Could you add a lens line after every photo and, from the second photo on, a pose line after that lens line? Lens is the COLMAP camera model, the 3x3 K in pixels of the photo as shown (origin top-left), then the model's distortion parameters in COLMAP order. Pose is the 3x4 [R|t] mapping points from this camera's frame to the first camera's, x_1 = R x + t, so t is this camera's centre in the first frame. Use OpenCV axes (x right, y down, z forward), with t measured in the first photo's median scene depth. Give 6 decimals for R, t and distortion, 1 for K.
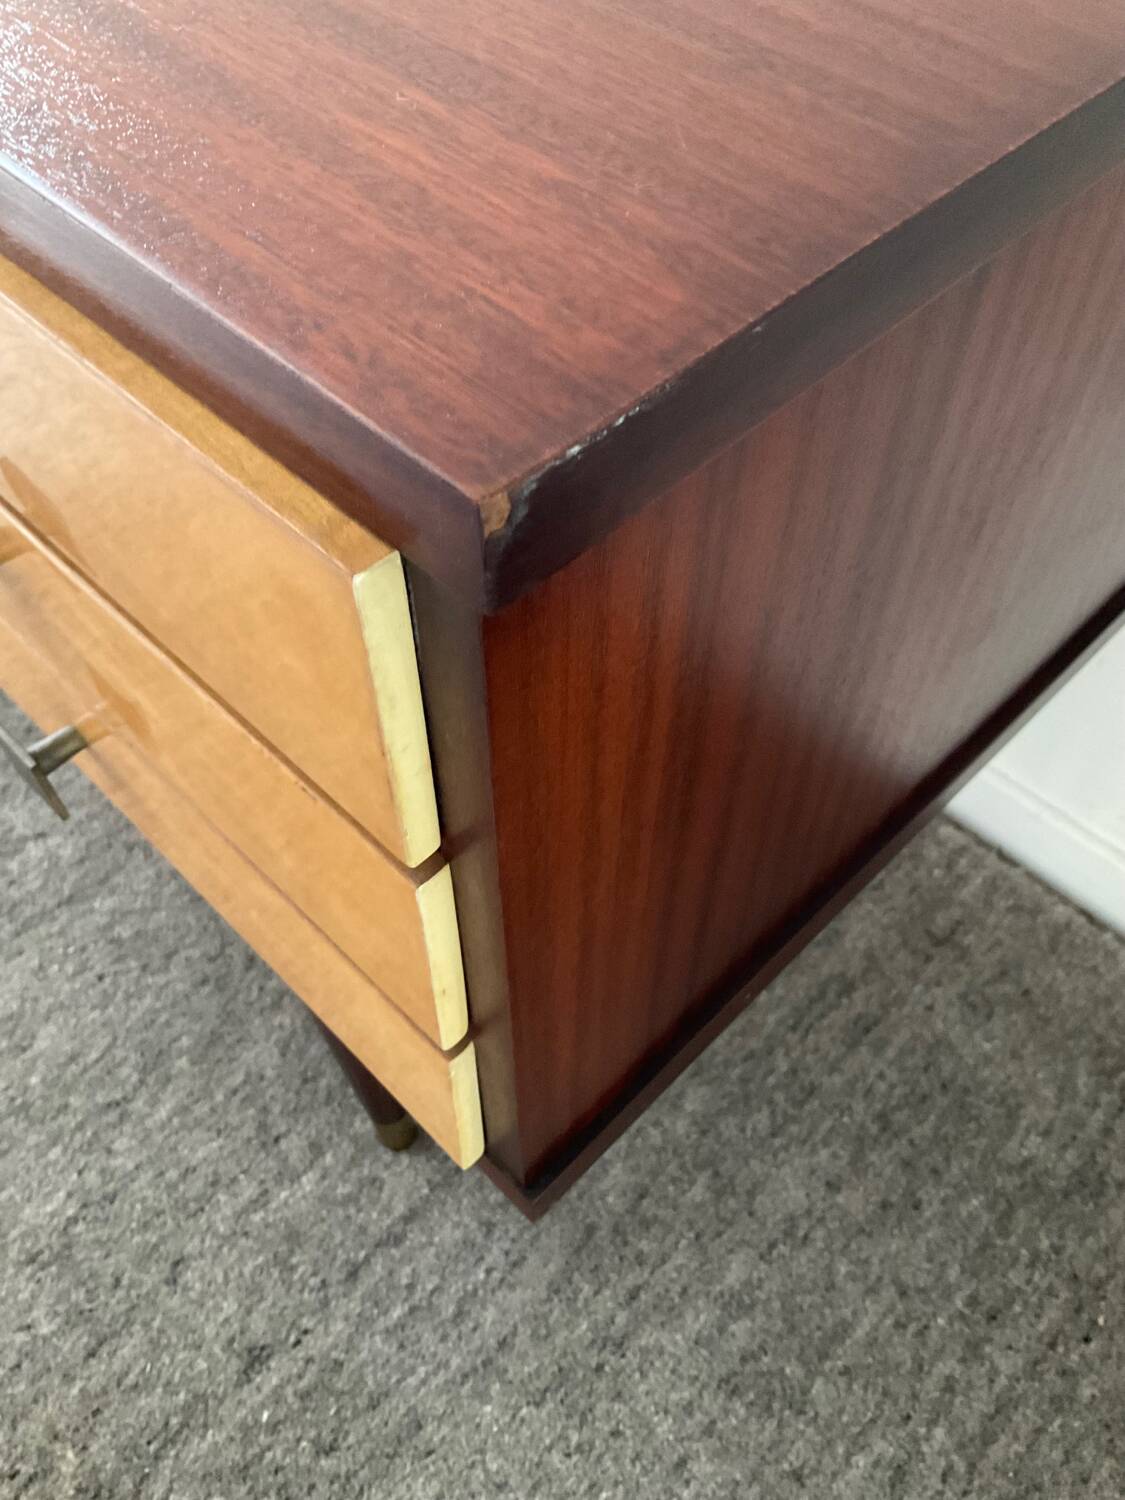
lens RADIAL K [[1253.8, 0, 563.4], [0, 1253.8, 770.6], [0, 0, 1]] dist [0.046575, -0.090728]
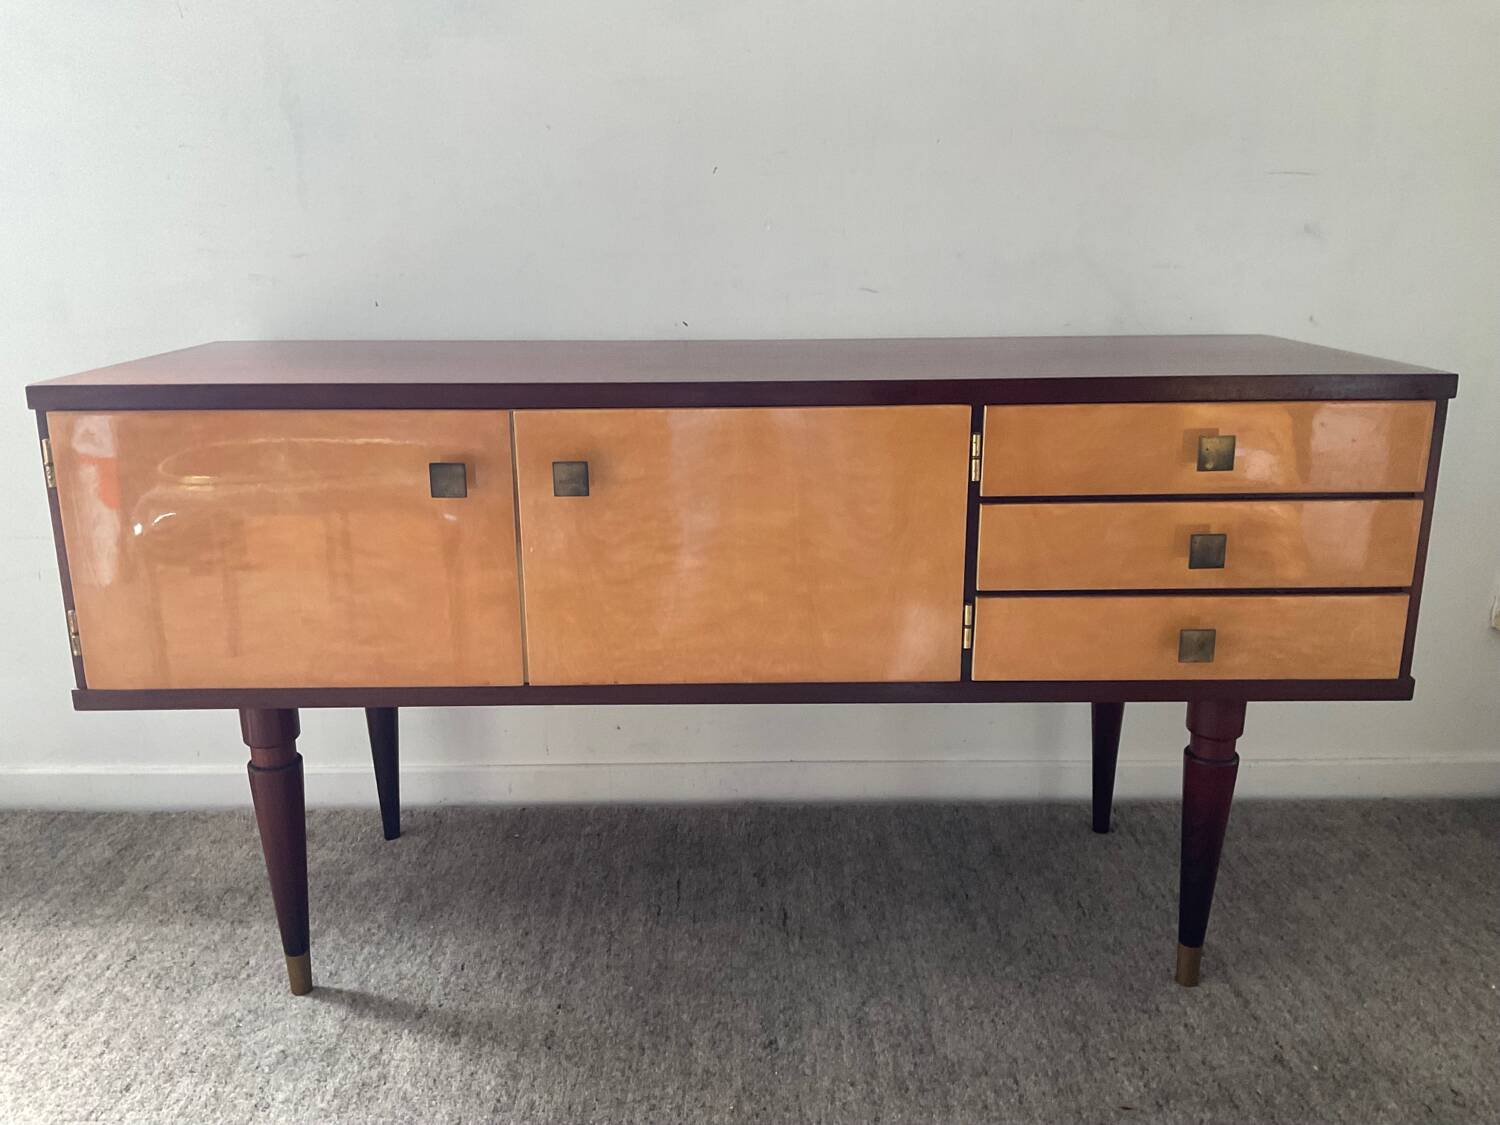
lens RADIAL K [[1240.4, 0, 736.3], [0, 1240.4, 544.3], [0, 0, 1]] dist [0.044571, -0.087915]
pose [[0.711701, -0.175771, 0.680136, -1.678824], [0.571854, 0.707287, -0.415606, 0.228121], [-0.408000, 0.684726, 0.603892, -0.202206]]
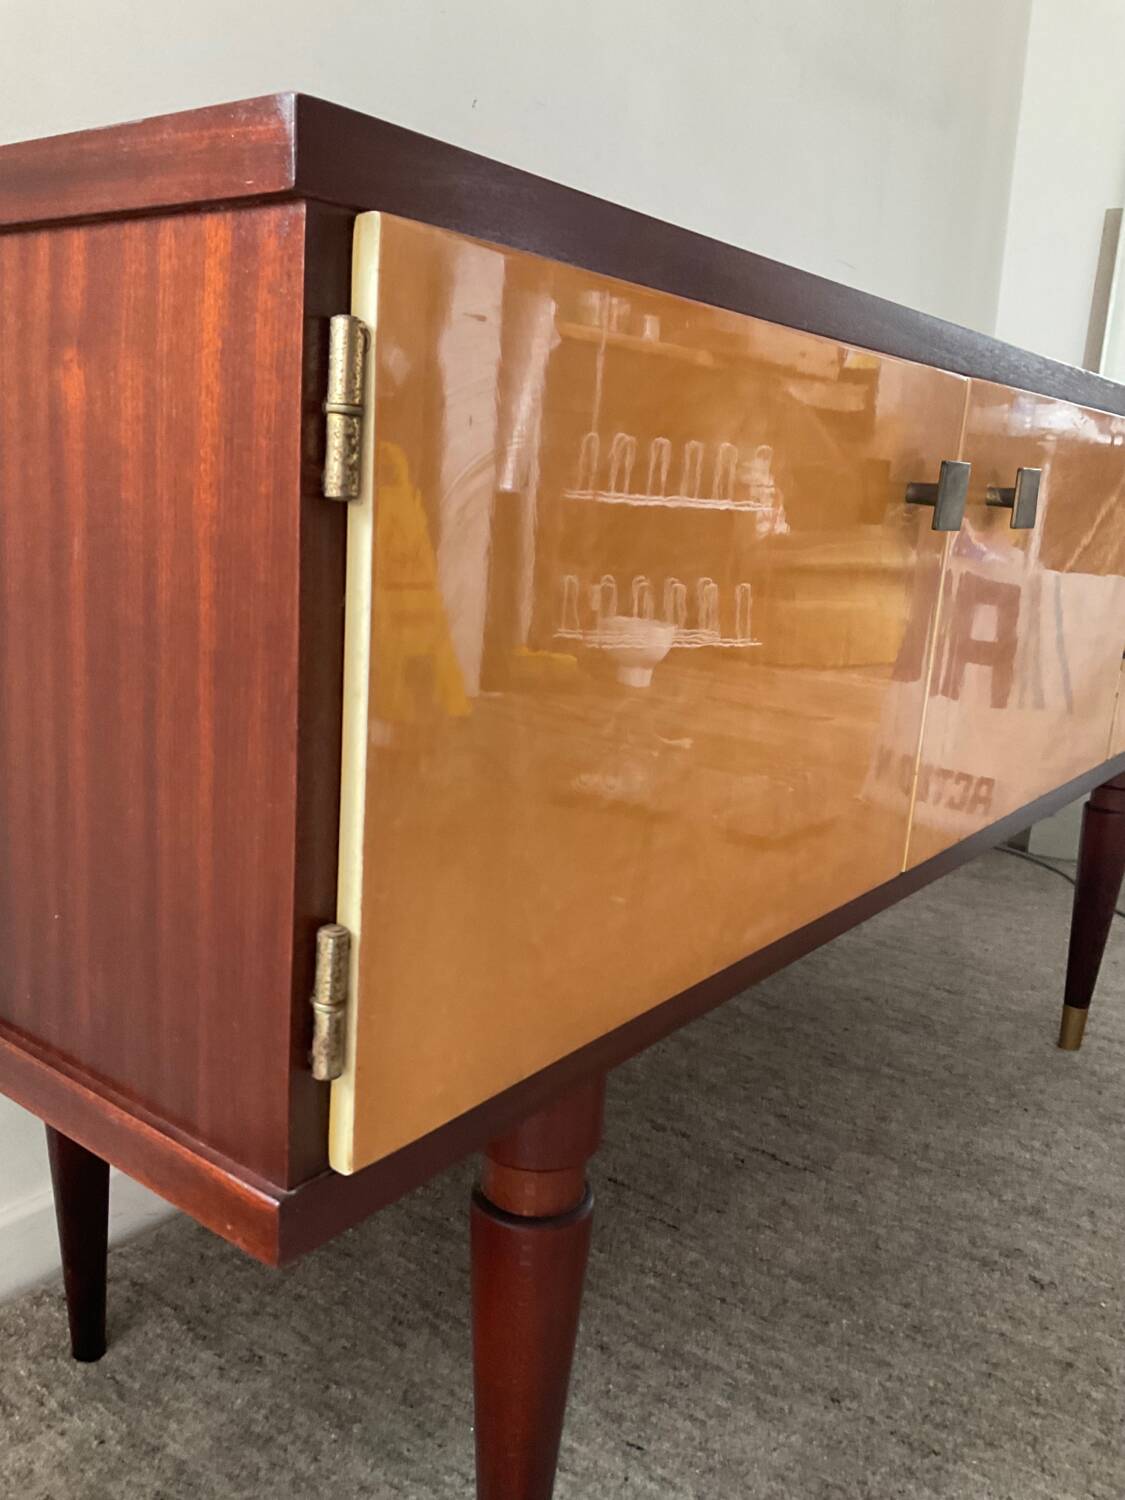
lens RADIAL K [[1253.8, 0, 559.6], [0, 1253.8, 760.9], [0, 0, 1]] dist [0.046575, -0.090728]
pose [[-0.125528, -0.229657, 0.965143, -1.668825], [0.766372, 0.595340, 0.241338, -0.925519], [-0.630013, 0.769953, 0.101271, 0.990001]]
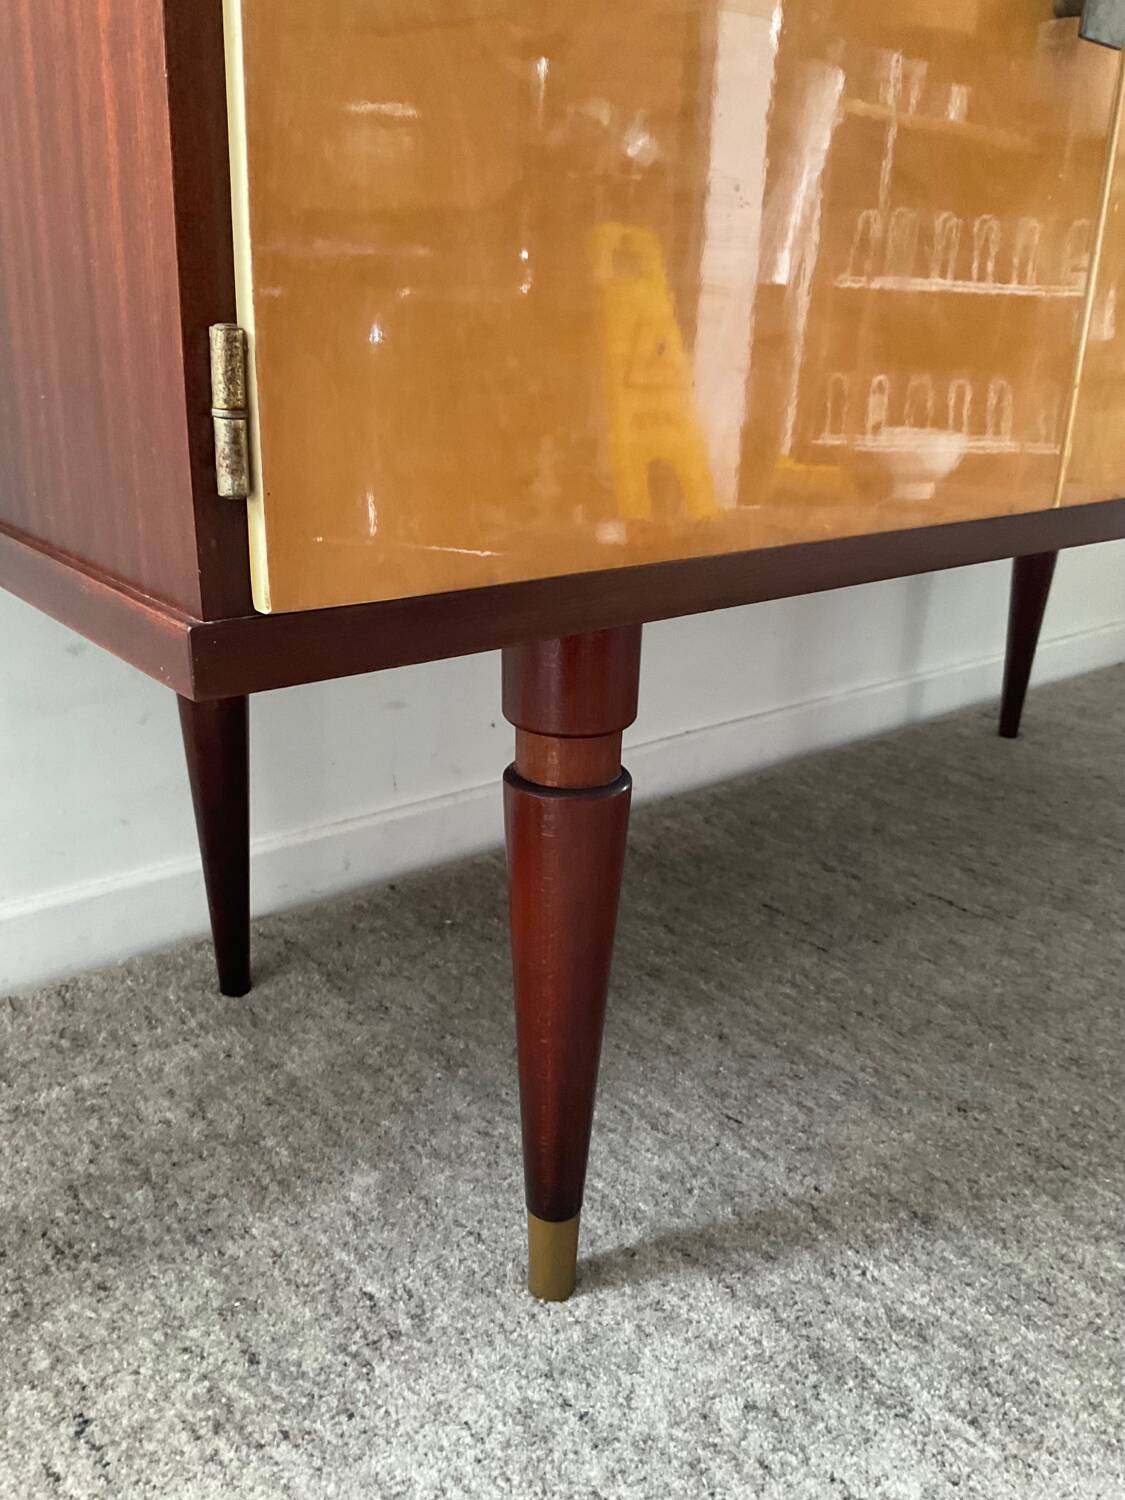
lens RADIAL K [[1253.8, 0, 555.1], [0, 1253.8, 759.6], [0, 0, 1]] dist [0.046575, -0.090728]
pose [[0.109699, -0.331351, 0.937109, -1.671465], [0.787370, 0.604383, 0.121532, -0.711056], [-0.606643, 0.724519, 0.327196, 1.035365]]
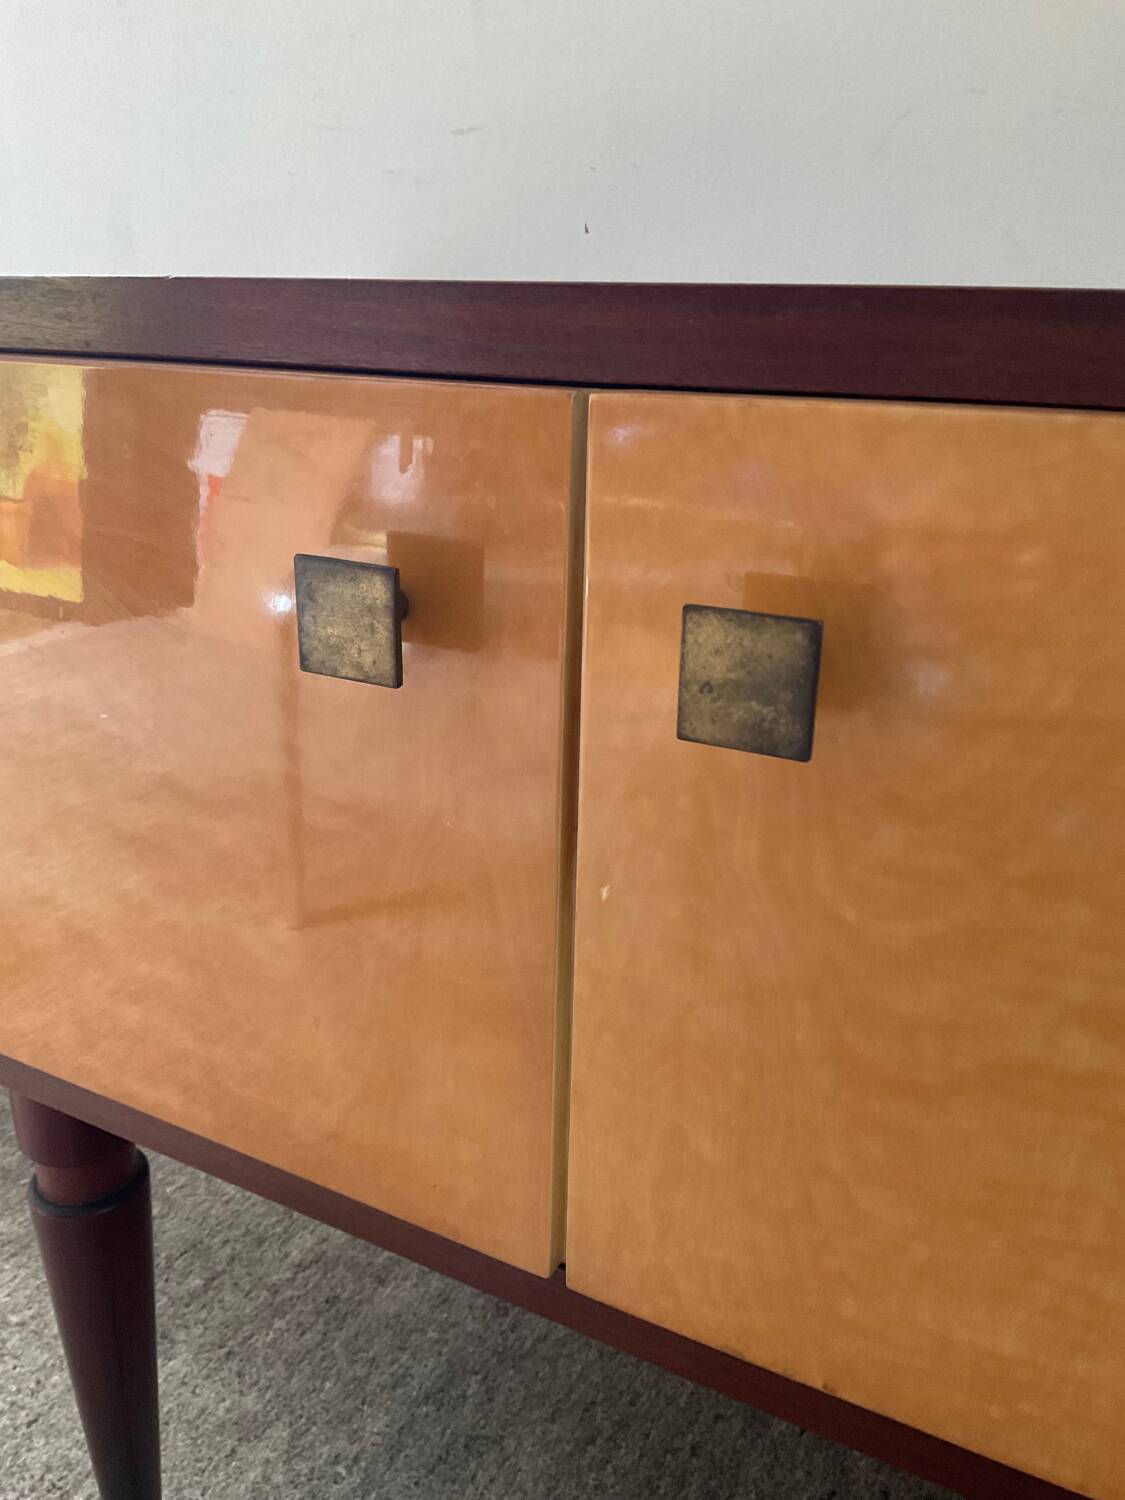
lens RADIAL K [[1253.8, 0, 534.2], [0, 1253.8, 752.6], [0, 0, 1]] dist [0.046575, -0.090728]
pose [[0.962969, -0.073740, 0.259332, -0.949002], [0.207635, 0.816406, -0.538859, -0.357541], [-0.171985, 0.572751, 0.801484, 0.451771]]
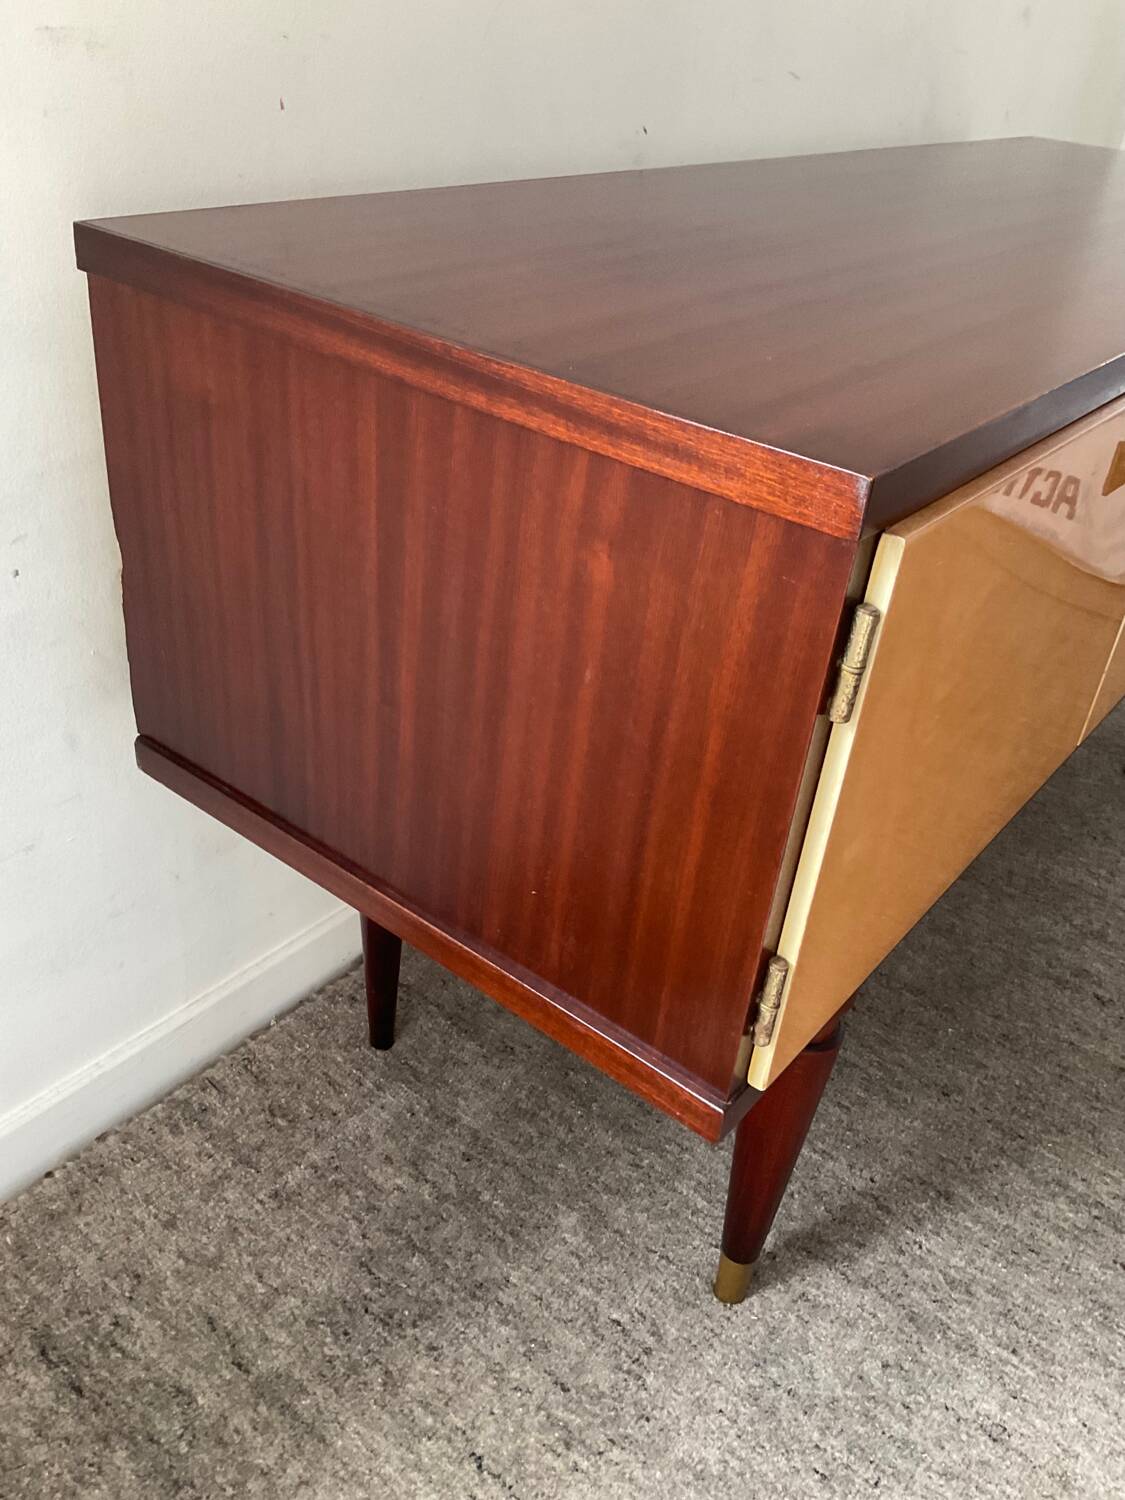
lens RADIAL K [[1253.8, 0, 558.1], [0, 1253.8, 752.5], [0, 0, 1]] dist [0.046575, -0.090728]
pose [[-0.105825, -0.537529, 0.836579, -1.726429], [0.751327, 0.507888, 0.421375, -1.284853], [-0.651390, 0.673137, 0.350113, 0.897017]]
